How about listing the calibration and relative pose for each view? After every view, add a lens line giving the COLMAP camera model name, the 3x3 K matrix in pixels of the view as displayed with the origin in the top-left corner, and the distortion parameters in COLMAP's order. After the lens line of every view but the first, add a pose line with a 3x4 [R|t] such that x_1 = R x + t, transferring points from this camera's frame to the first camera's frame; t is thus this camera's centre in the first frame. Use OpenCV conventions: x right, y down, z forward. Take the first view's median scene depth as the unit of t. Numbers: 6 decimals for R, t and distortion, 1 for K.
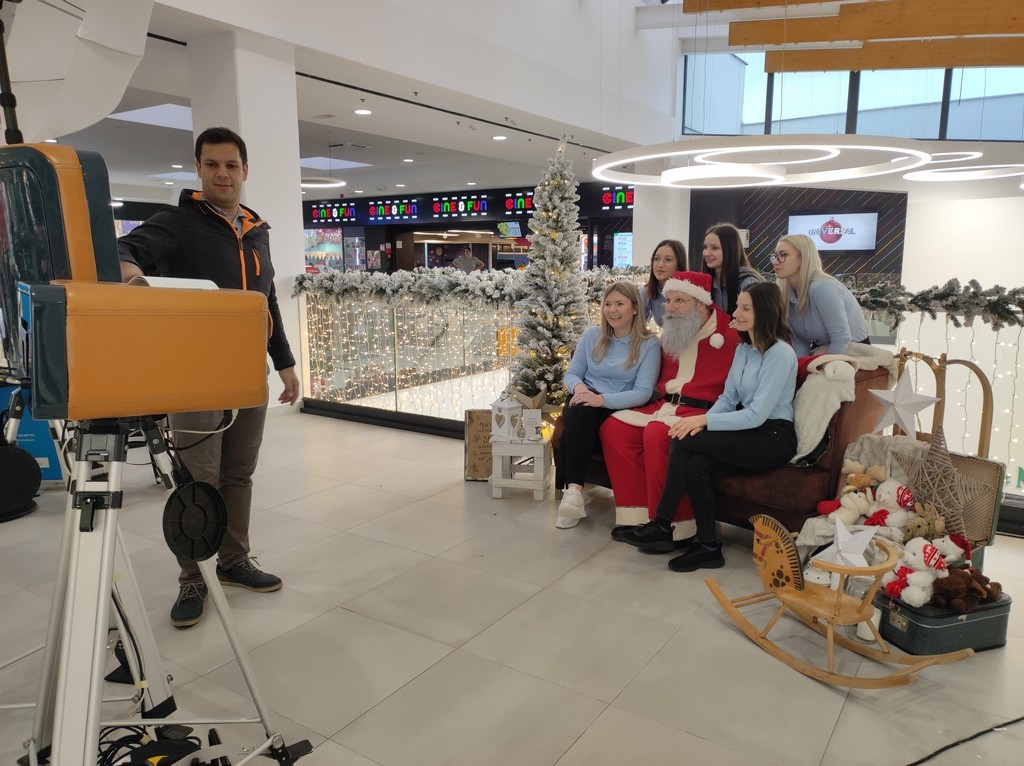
lens RADIAL K [[745.1, 0, 512.3], [0, 745.1, 380.0], [0, 0, 1]] dist [0.054094, -0.051161]
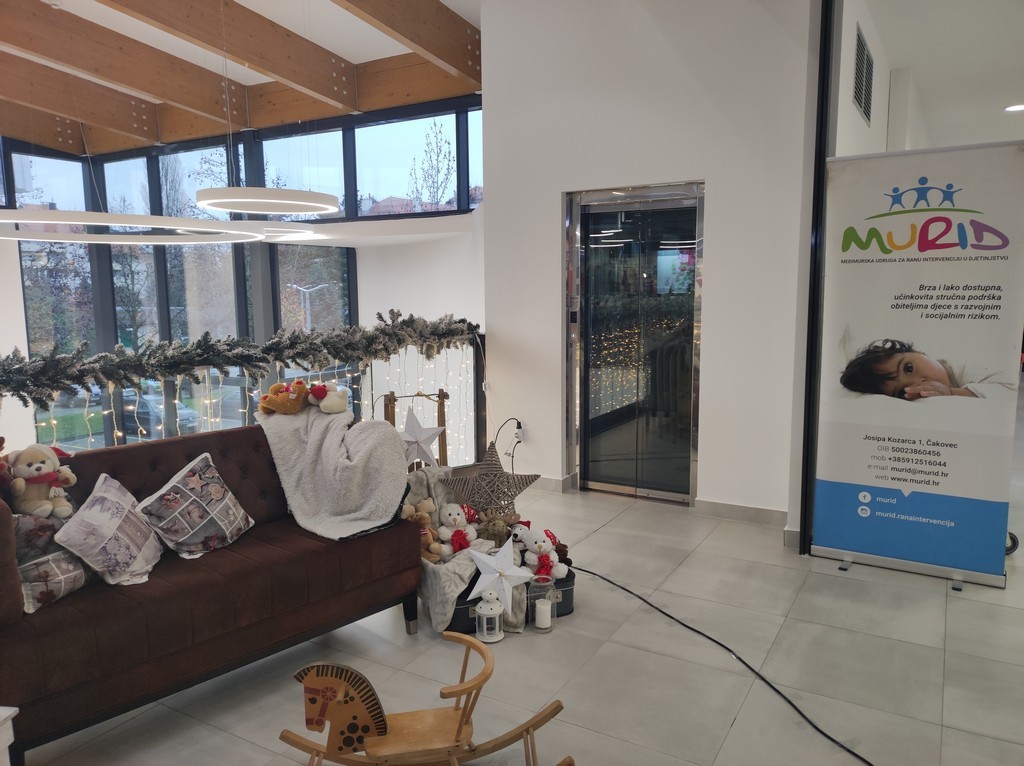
lens RADIAL K [[745.1, 0, 512.3], [0, 745.1, 380.0], [0, 0, 1]] dist [0.054094, -0.051161]
pose [[-0.059027, -0.122422, 0.990721, -0.461921], [0.169144, 0.976875, 0.130789, -0.142392], [-0.983822, 0.175295, -0.036955, 0.722373]]
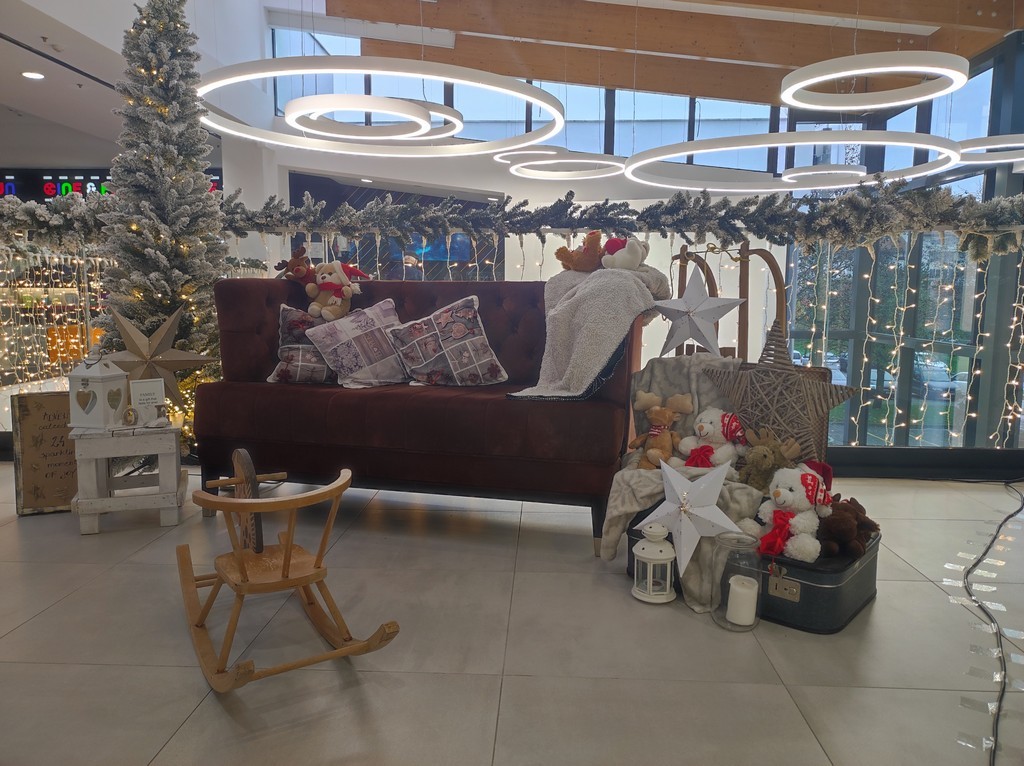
lens RADIAL K [[746.8, 0, 512.3], [0, 746.8, 380.2], [0, 0, 1]] dist [0.049303, -0.044270]
pose [[0.855481, -0.053620, 0.515050, -0.039009], [0.073617, 0.997116, -0.018469, 0.082770], [-0.512574, 0.053716, 0.856961, 0.356123]]
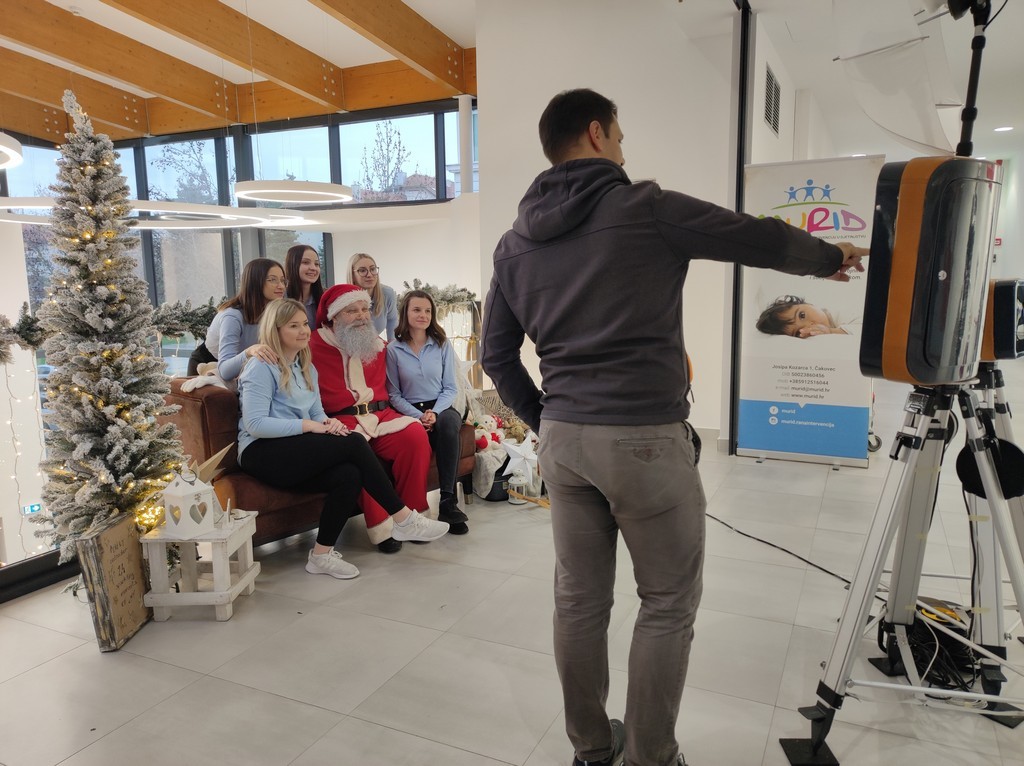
lens RADIAL K [[745.1, 0, 512.3], [0, 745.1, 380.0], [0, 0, 1]] dist [0.054094, -0.051161]
pose [[-0.143598, -0.135844, 0.980268, -0.797514], [0.171066, 0.972216, 0.159787, -0.137946], [-0.974739, 0.190635, -0.116370, 0.872440]]
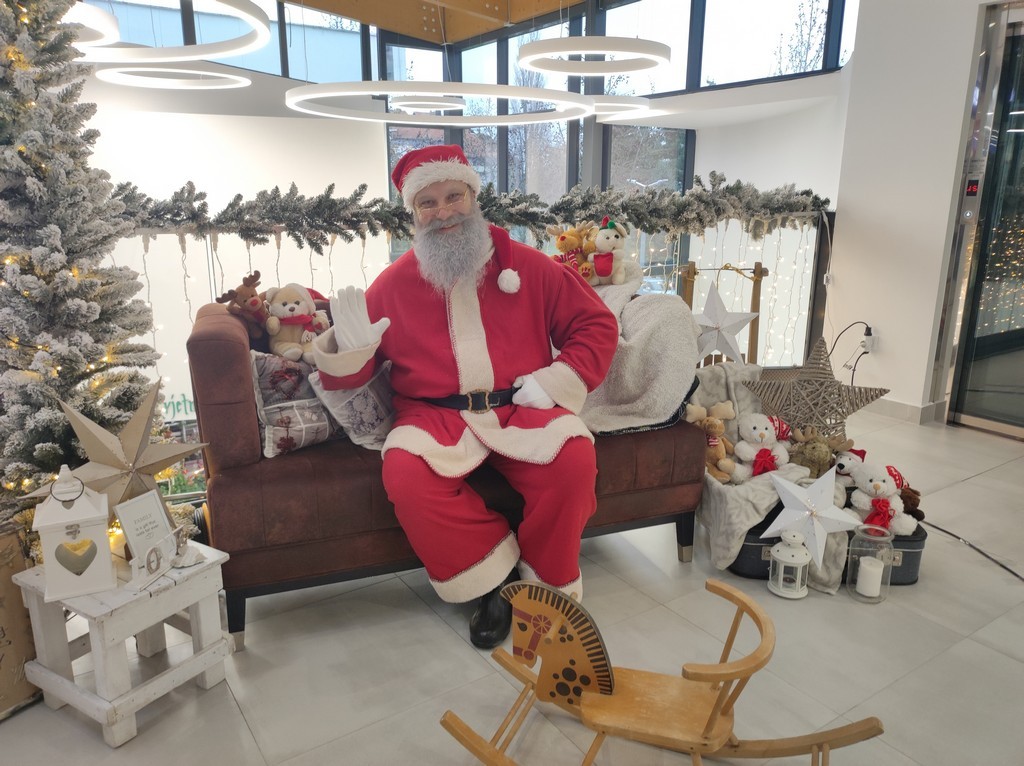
lens RADIAL K [[746.8, 0, 512.3], [0, 746.8, 380.2], [0, 0, 1]] dist [0.049303, -0.044270]
pose [[0.376807, -0.222897, 0.899073, -0.290122], [0.143898, 0.972918, 0.180896, -0.079305], [-0.915046, 0.061212, 0.398677, 0.714664]]
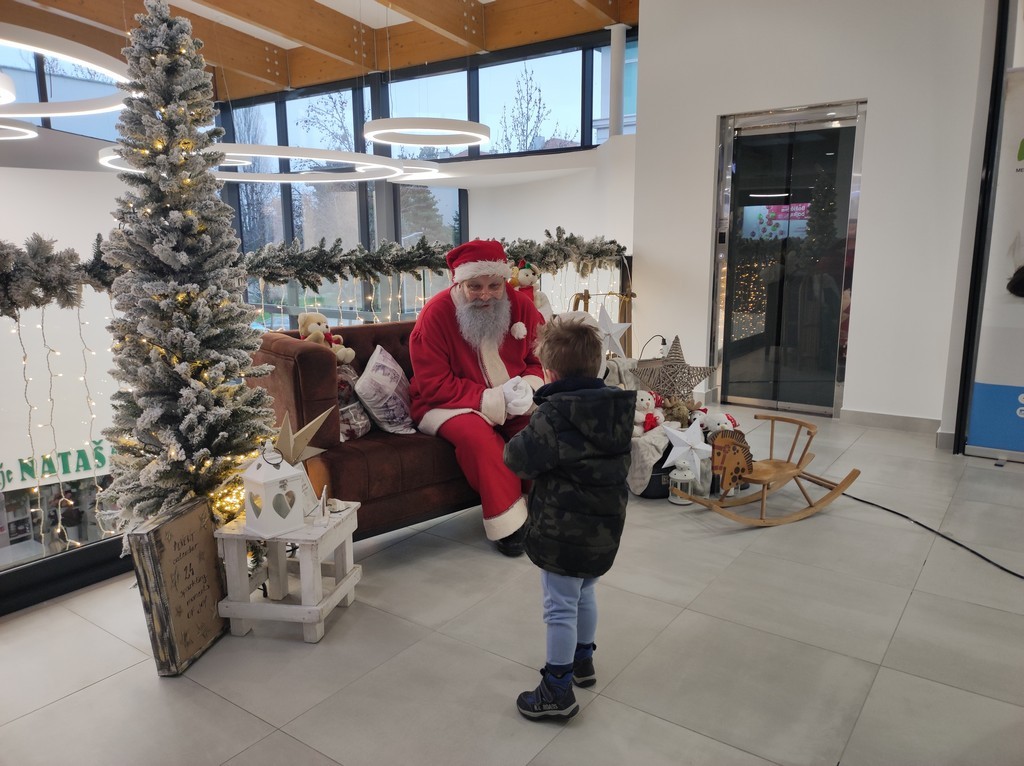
lens RADIAL K [[746.8, 0, 512.3], [0, 746.8, 380.2], [0, 0, 1]] dist [0.049303, -0.044270]
pose [[0.032272, -0.178717, 0.983371, -0.580508], [0.165442, 0.971266, 0.171088, -0.106188], [-0.985691, 0.157170, 0.060912, 0.890672]]
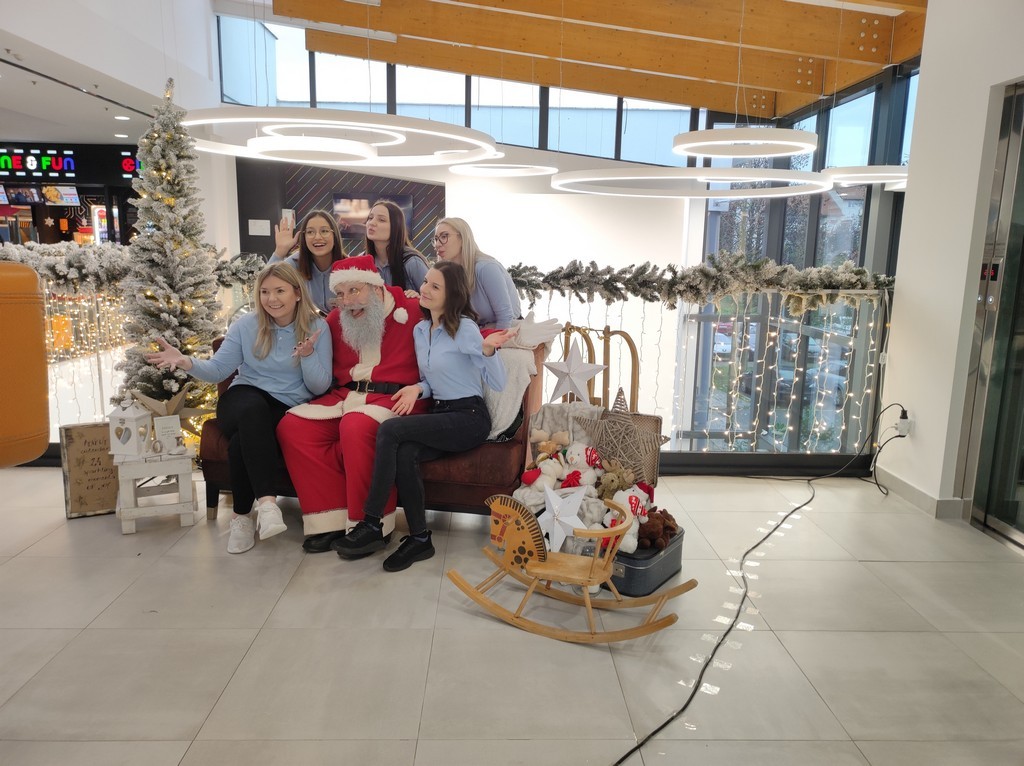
lens RADIAL K [[746.8, 0, 512.3], [0, 746.8, 380.2], [0, 0, 1]] dist [0.049303, -0.044270]
pose [[0.814590, -0.083191, 0.574041, -0.150056], [0.070198, 0.996526, 0.044804, -0.010798], [-0.575774, 0.003799, 0.817600, 0.130246]]
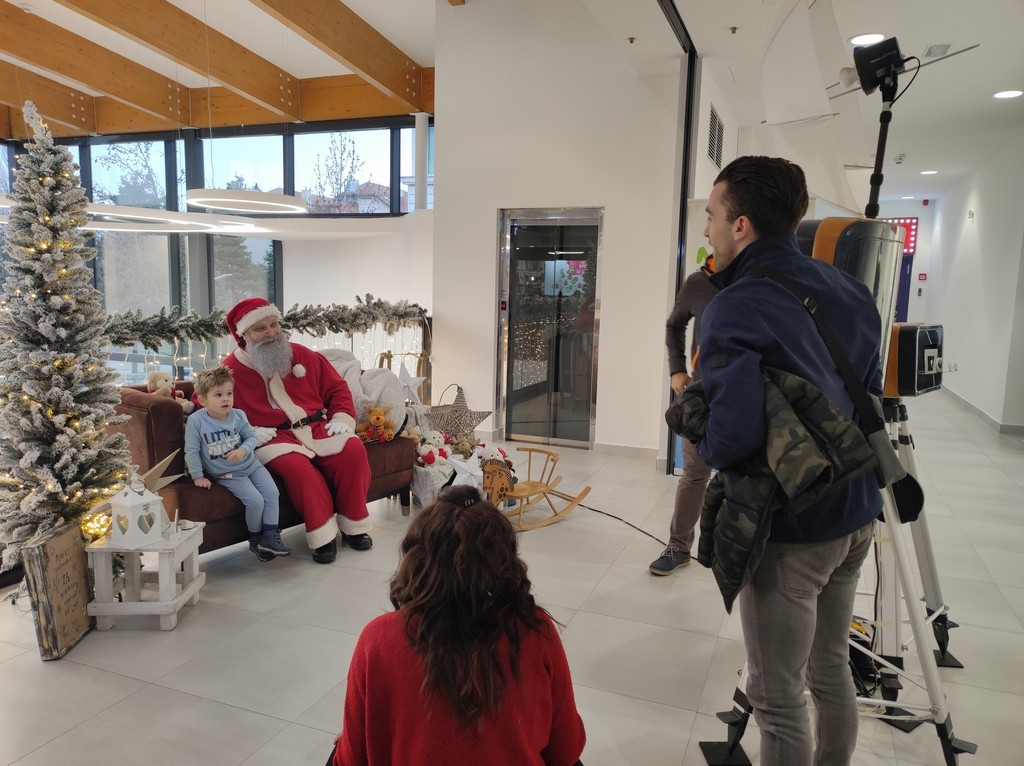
lens RADIAL K [[746.8, 0, 512.3], [0, 746.8, 380.2], [0, 0, 1]] dist [0.049303, -0.044270]
pose [[-0.207814, -0.124571, 0.970204, -0.833570], [0.131390, 0.979314, 0.153884, -0.152996], [-0.969304, 0.159454, -0.187147, 0.877332]]
